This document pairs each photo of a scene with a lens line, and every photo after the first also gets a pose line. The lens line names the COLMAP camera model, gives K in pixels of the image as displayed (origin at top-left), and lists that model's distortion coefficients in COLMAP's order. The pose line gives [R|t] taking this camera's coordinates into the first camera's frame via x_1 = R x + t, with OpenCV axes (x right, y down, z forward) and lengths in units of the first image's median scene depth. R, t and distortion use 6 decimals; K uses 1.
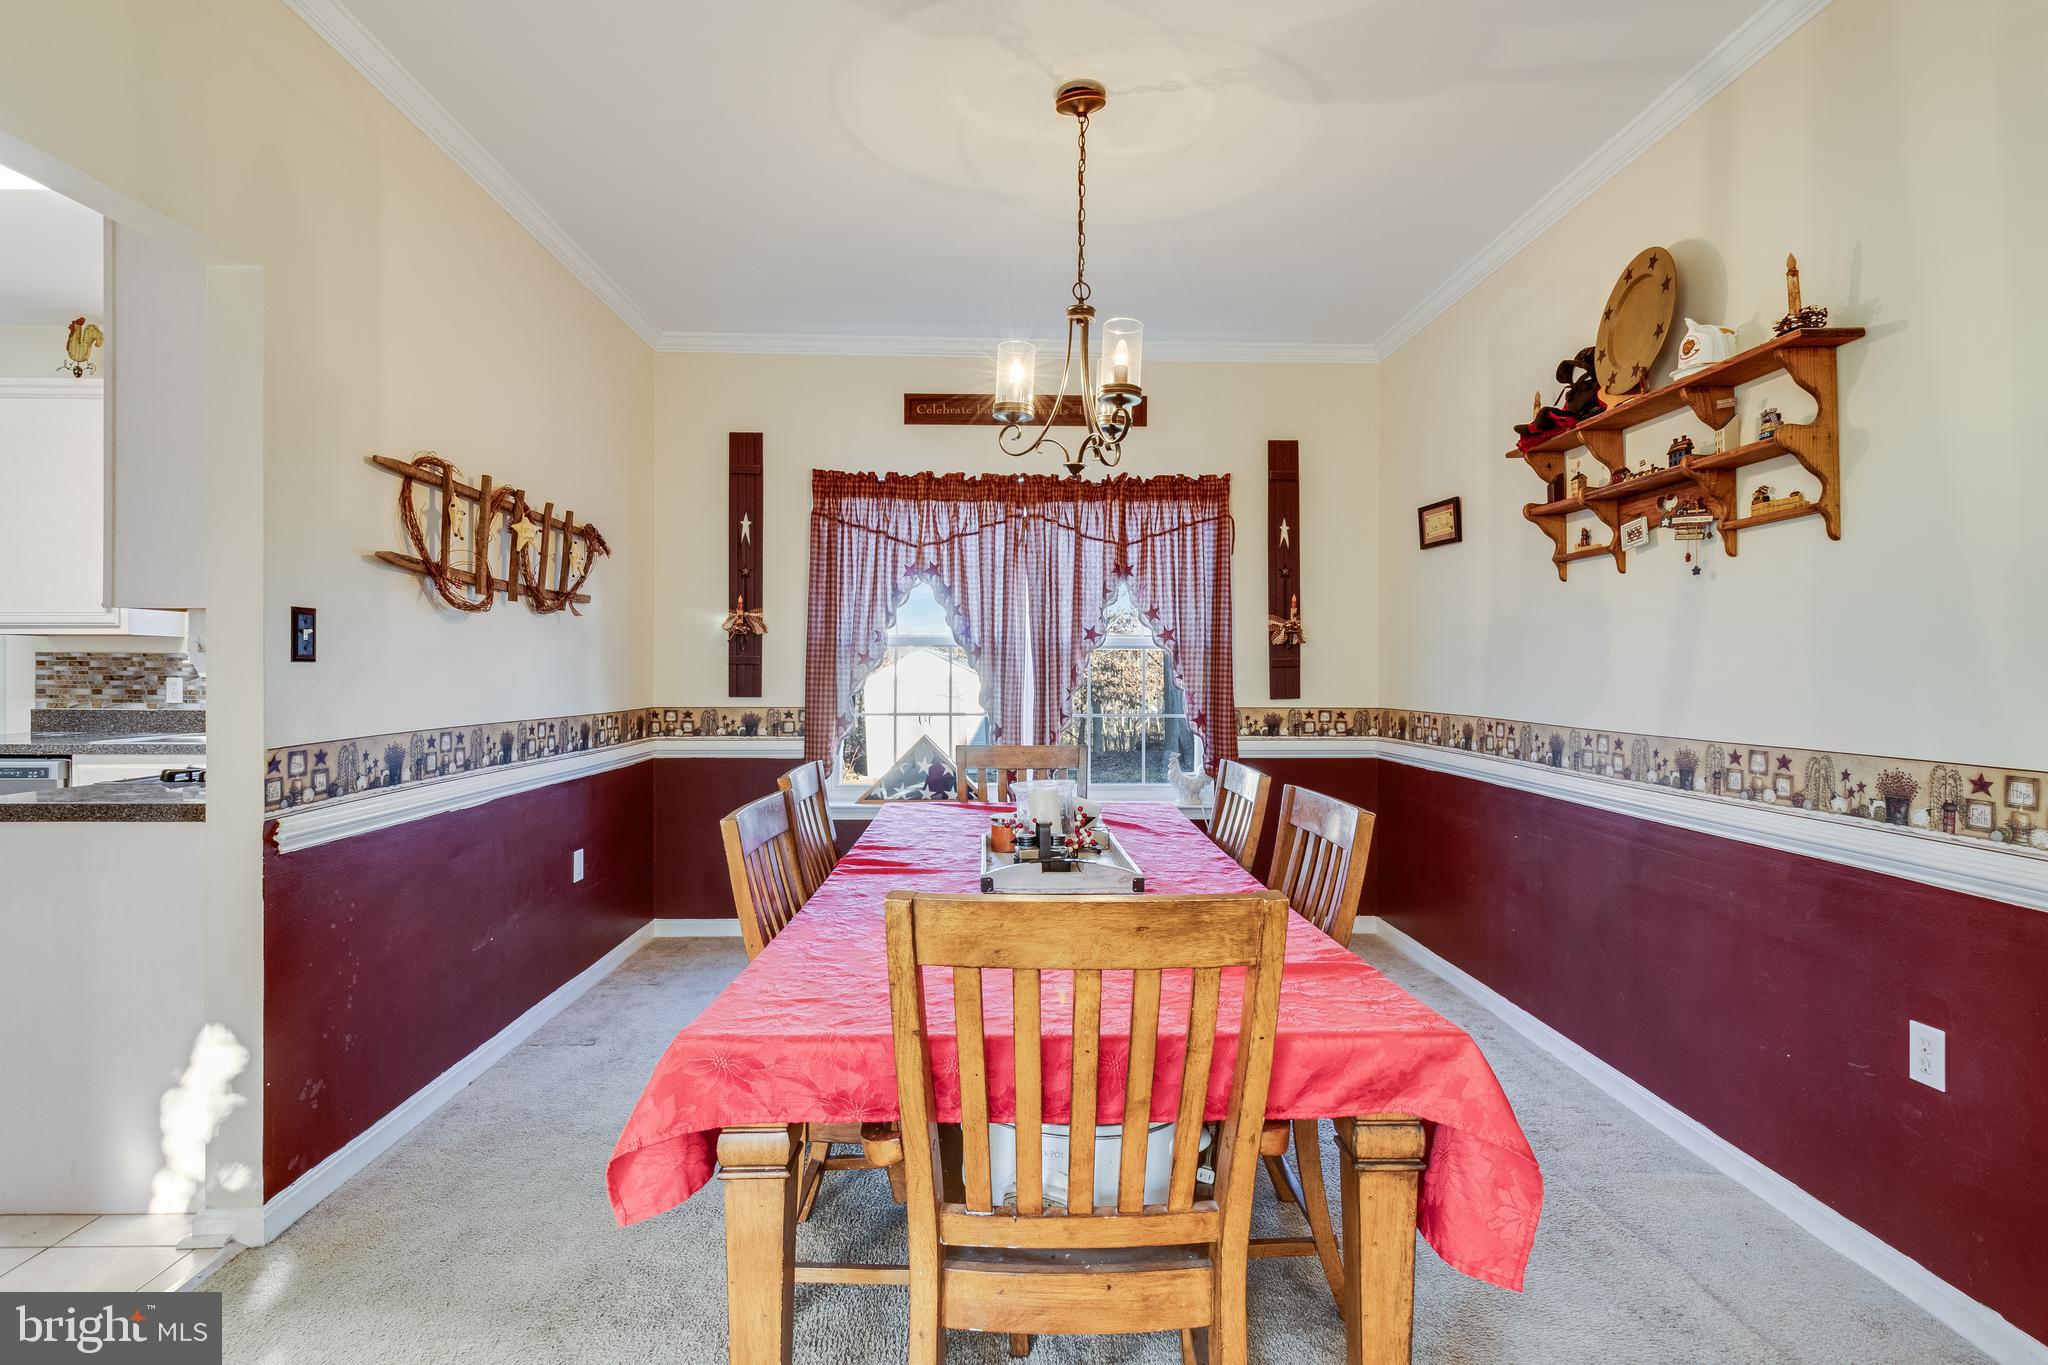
lens RADIAL K [[1009.2, 0, 1035.1], [0, 1009.2, 672.7], [0, 0, 1]] dist [-0.002753, -0.000029]
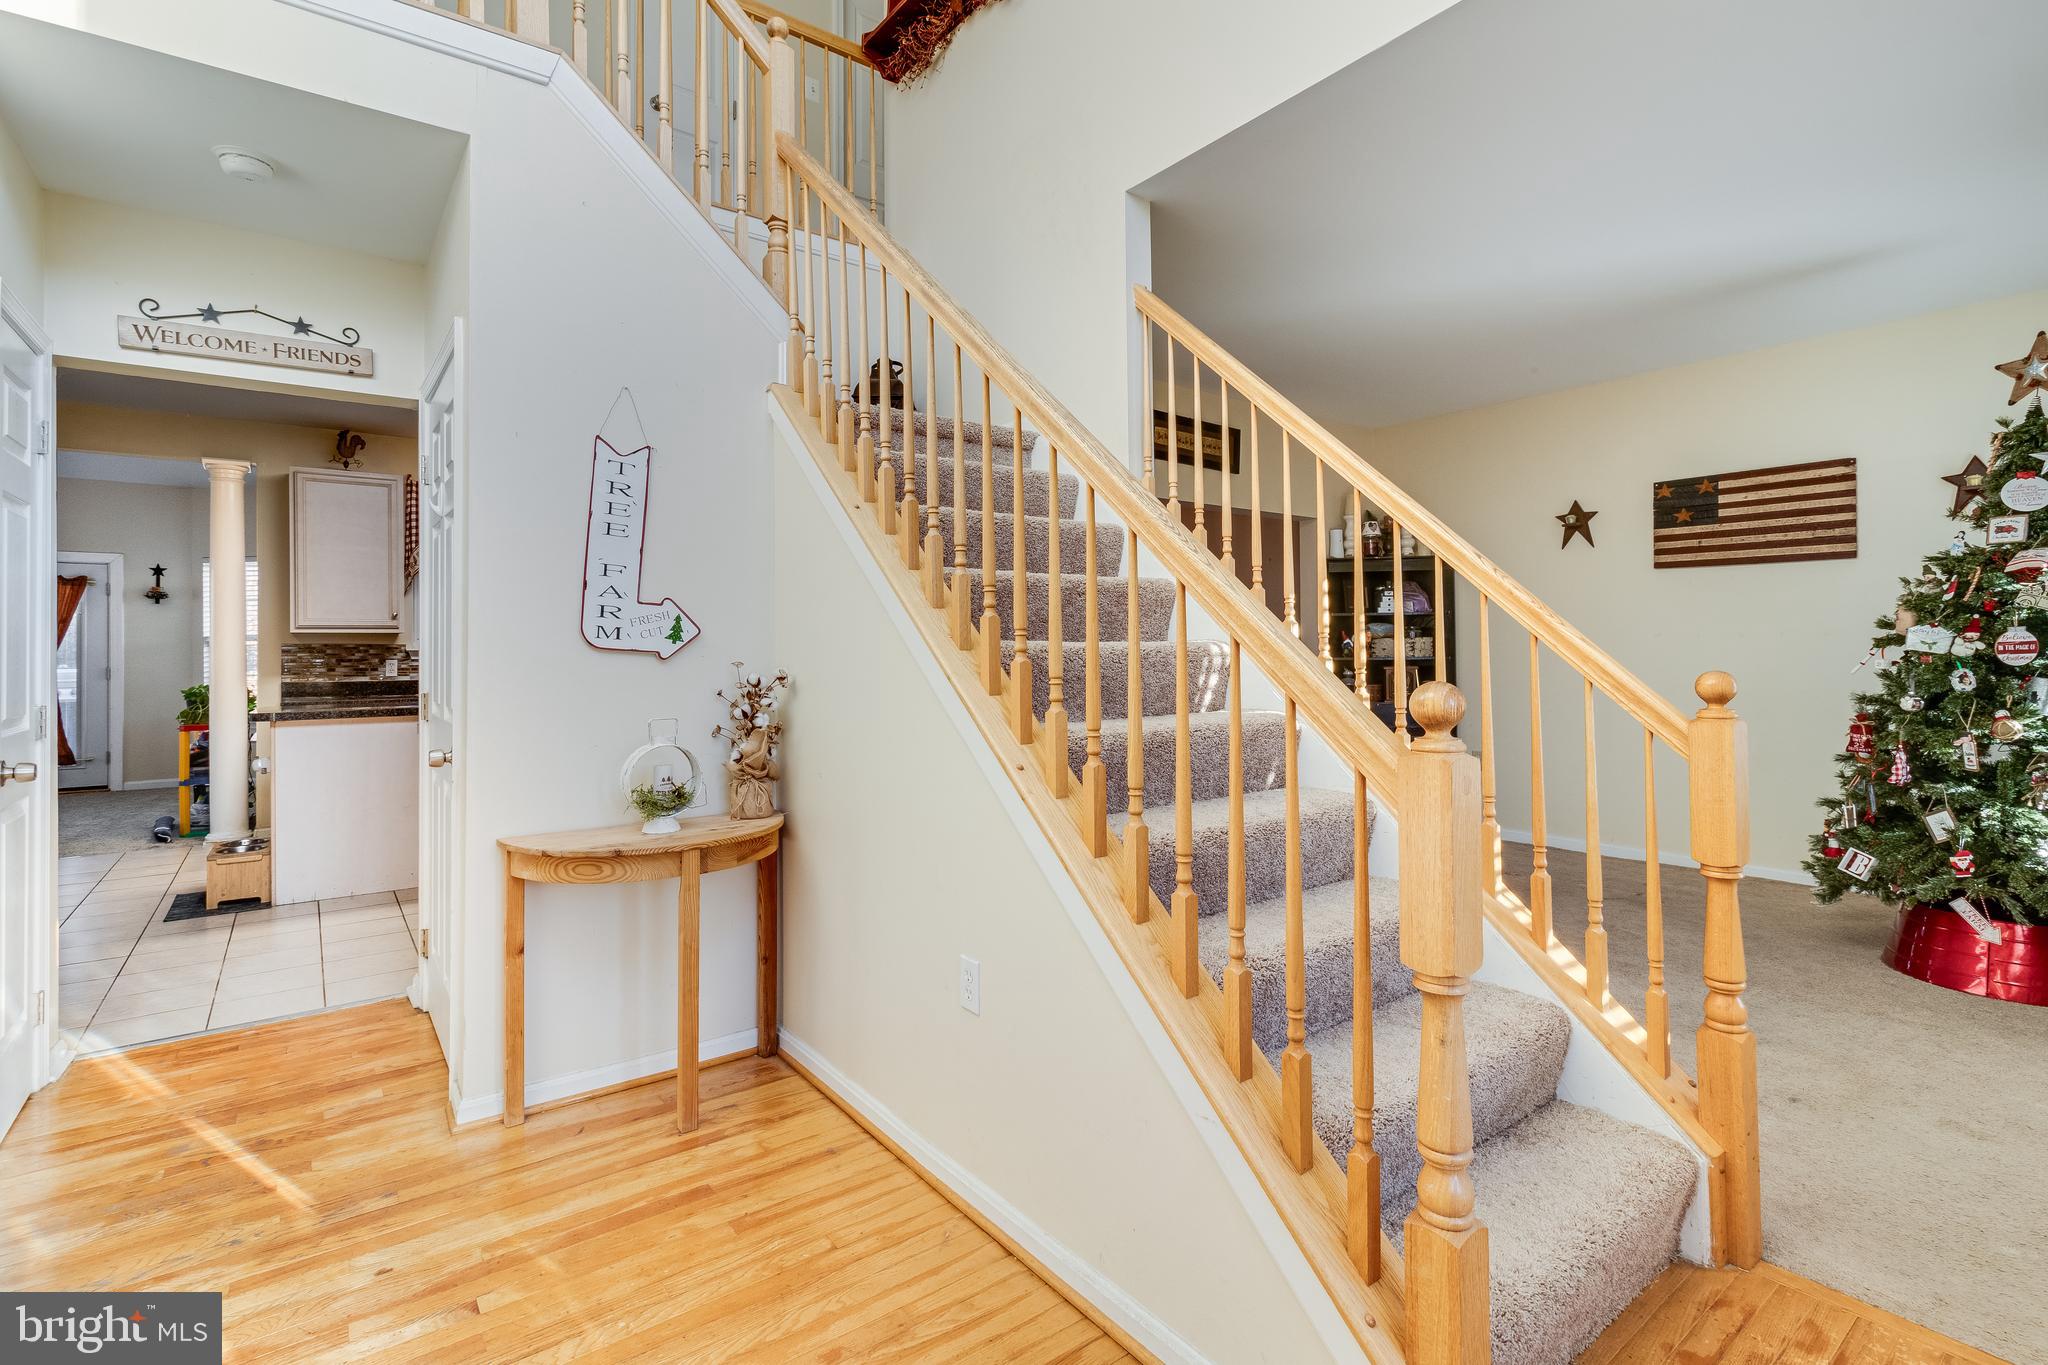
lens RADIAL K [[947.4, 0, 1029.7], [0, 947.4, 648.0], [0, 0, 1]] dist [0.005165, -0.001222]
pose [[0.814670, -0.007357, 0.579879, -1.014336], [0.011360, 0.999930, -0.003273, 0.002582], [-0.579814, 0.009254, 0.814696, -0.872766]]
